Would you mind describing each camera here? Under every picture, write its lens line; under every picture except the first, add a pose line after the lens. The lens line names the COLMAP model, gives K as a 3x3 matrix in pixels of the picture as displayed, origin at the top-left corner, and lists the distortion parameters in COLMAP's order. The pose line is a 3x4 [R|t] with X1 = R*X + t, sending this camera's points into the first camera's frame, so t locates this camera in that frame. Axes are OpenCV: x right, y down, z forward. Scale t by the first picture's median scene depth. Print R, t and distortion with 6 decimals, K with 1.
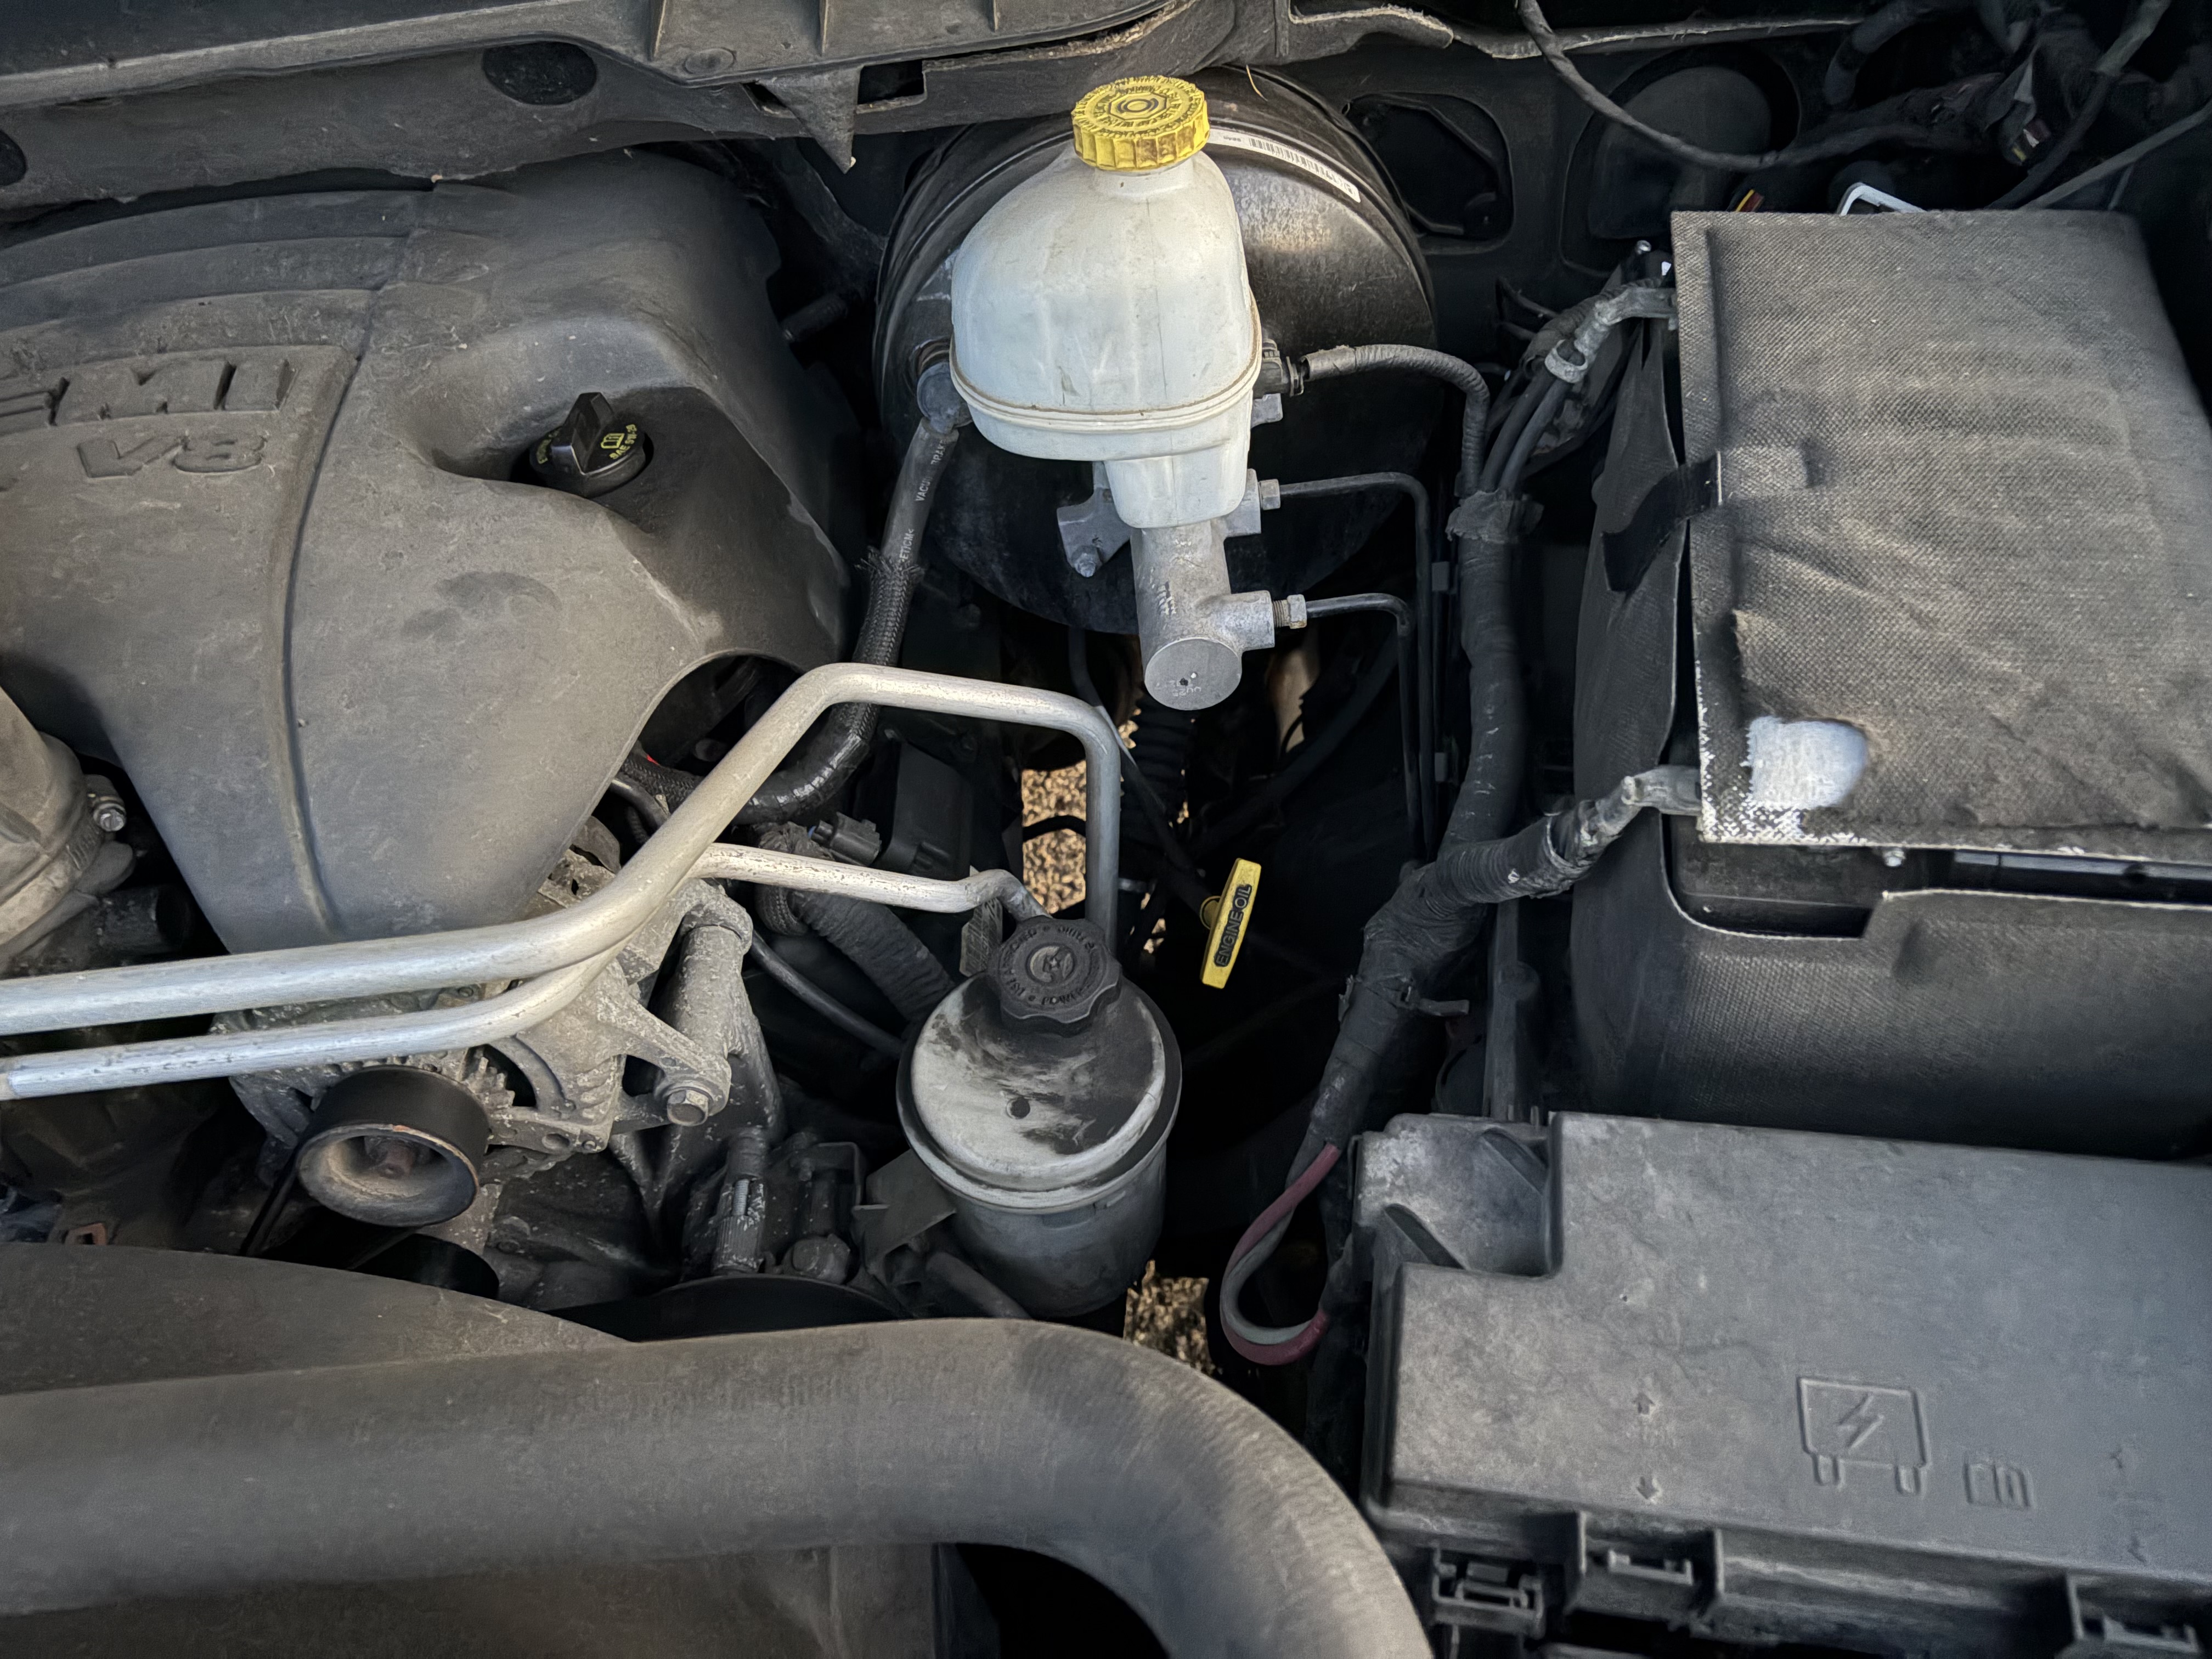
lens RADIAL K [[1657.5, 0, 1106.0], [0, 1657.5, 829.5], [0, 0, 1]] dist [0.003410, -0.006431]
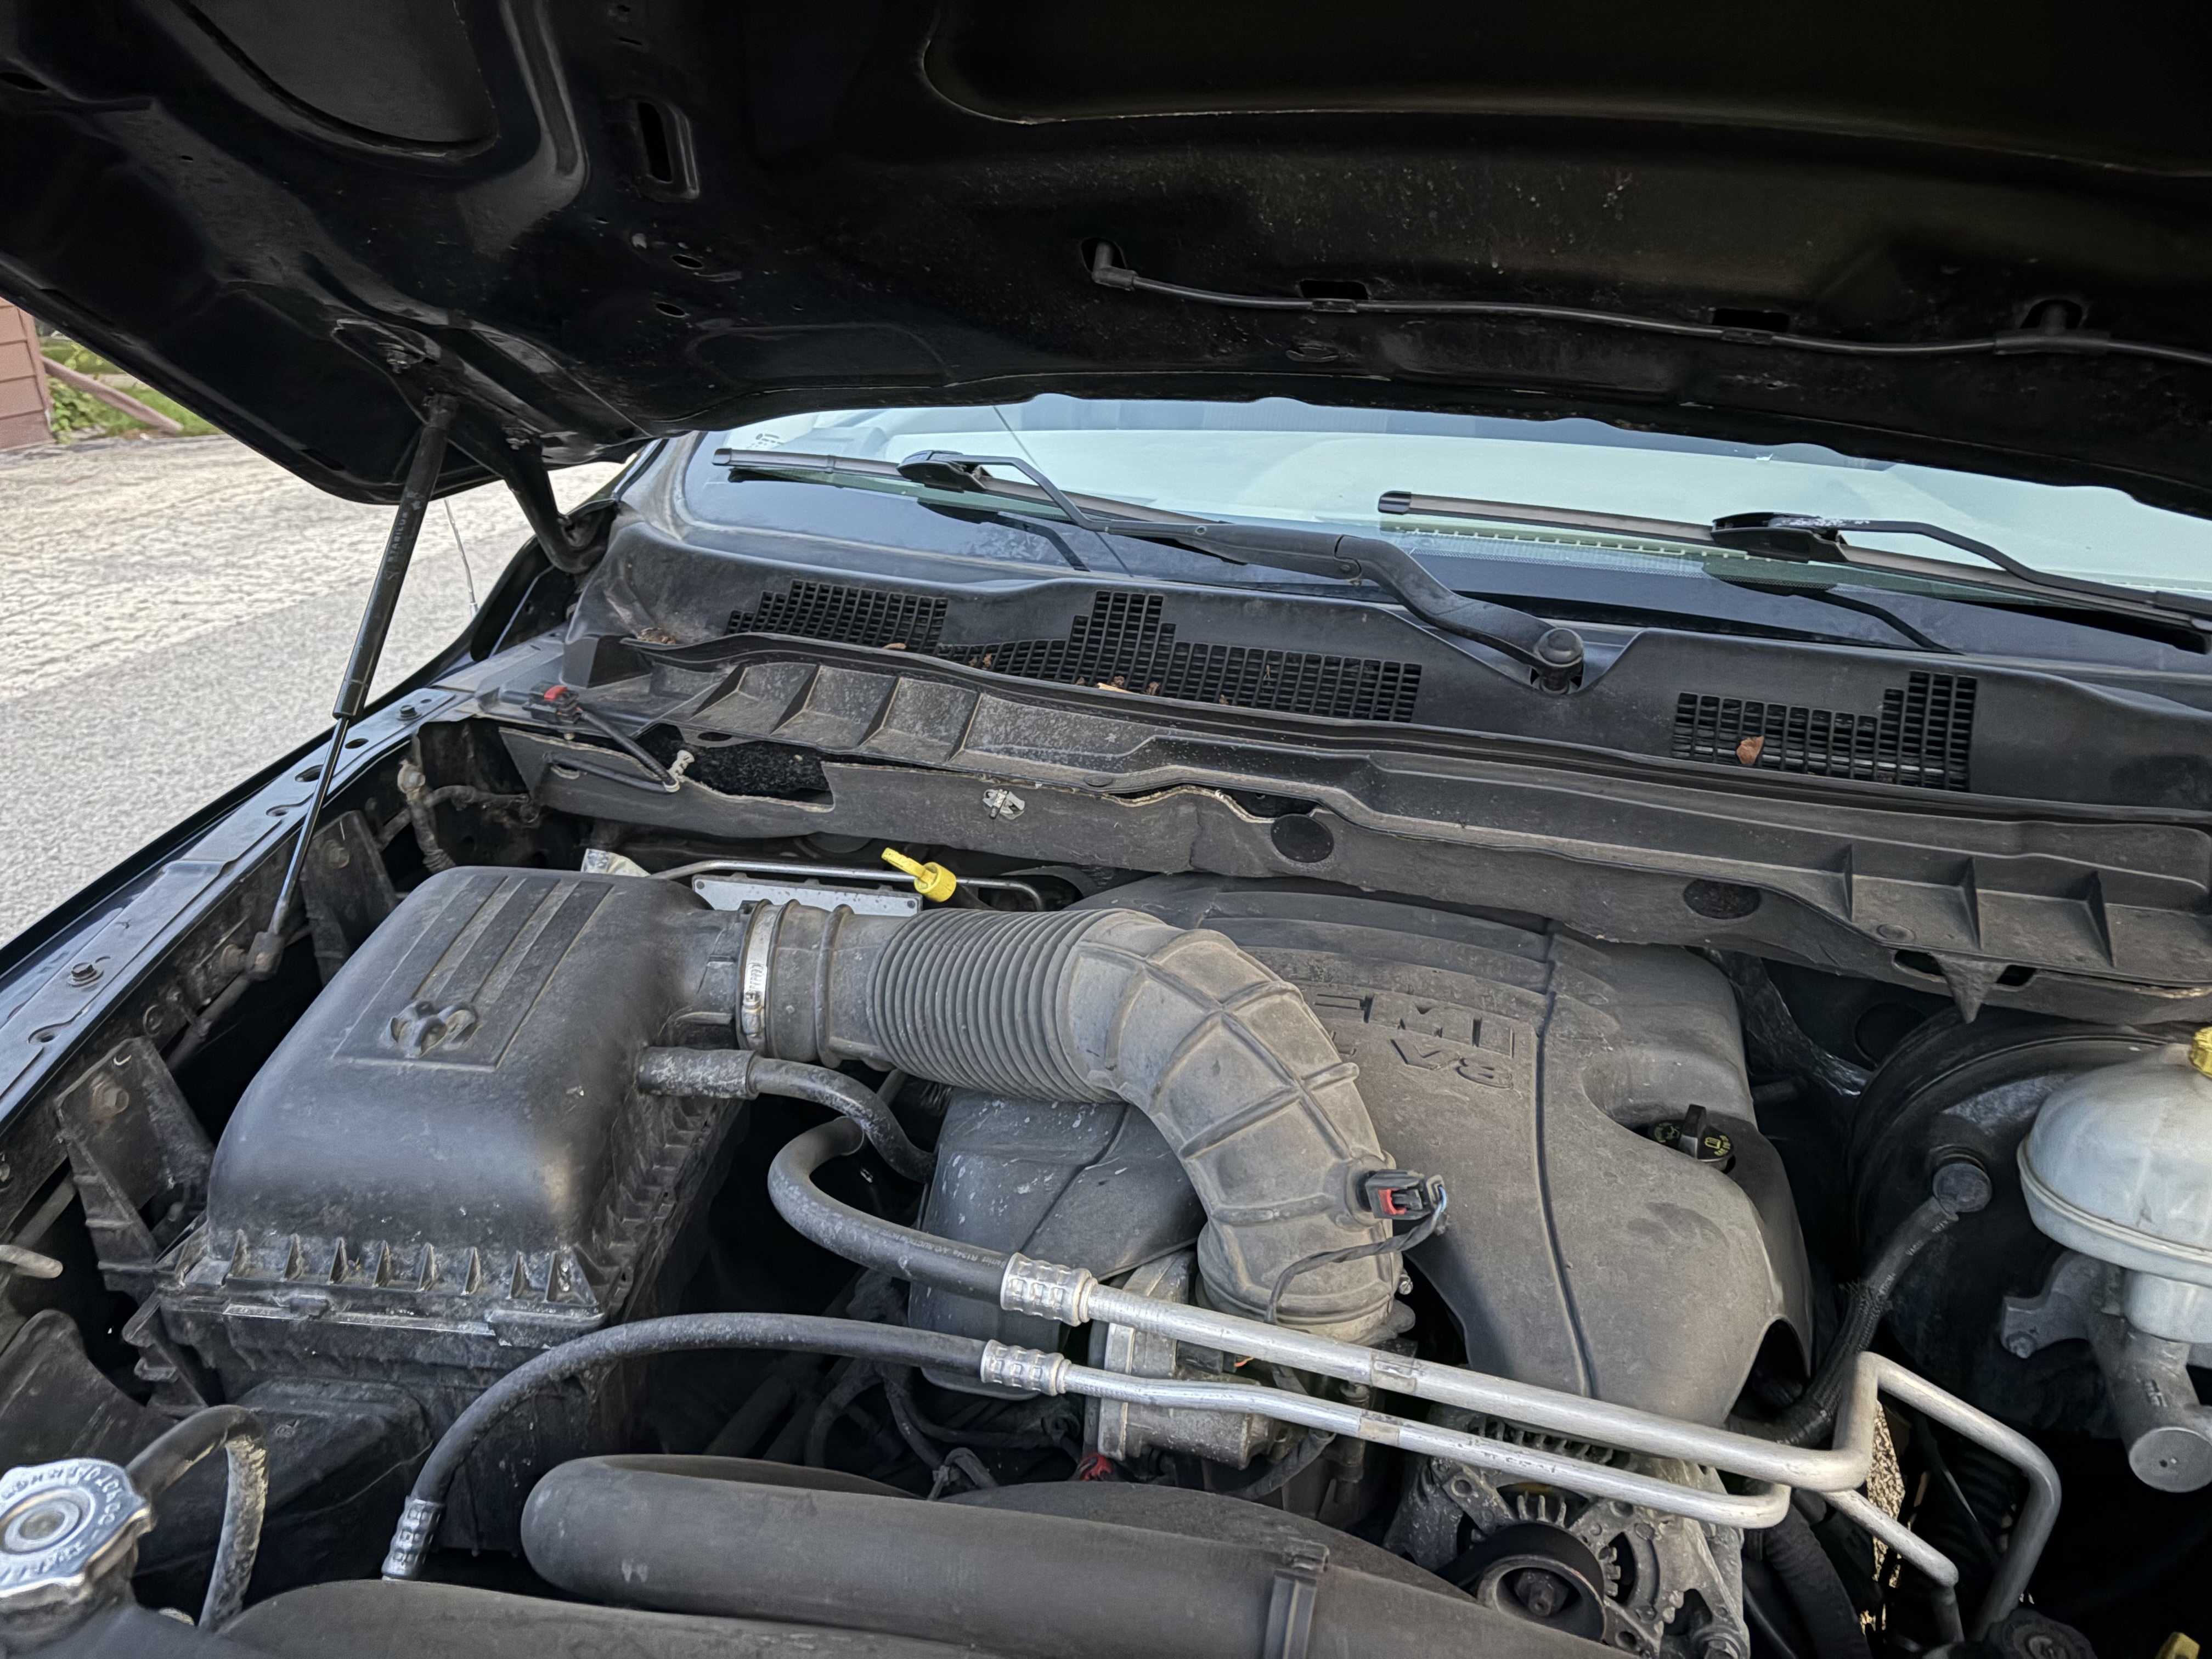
lens RADIAL K [[1678.7, 0, 1106.0], [0, 1678.7, 829.5], [0, 0, 1]] dist [0.011425, -0.002454]
pose [[0.925905, 0.253653, -0.279927, -0.471833], [-0.348393, 0.859834, -0.373239, 0.260633], [0.146018, 0.443109, 0.884496, -0.469980]]
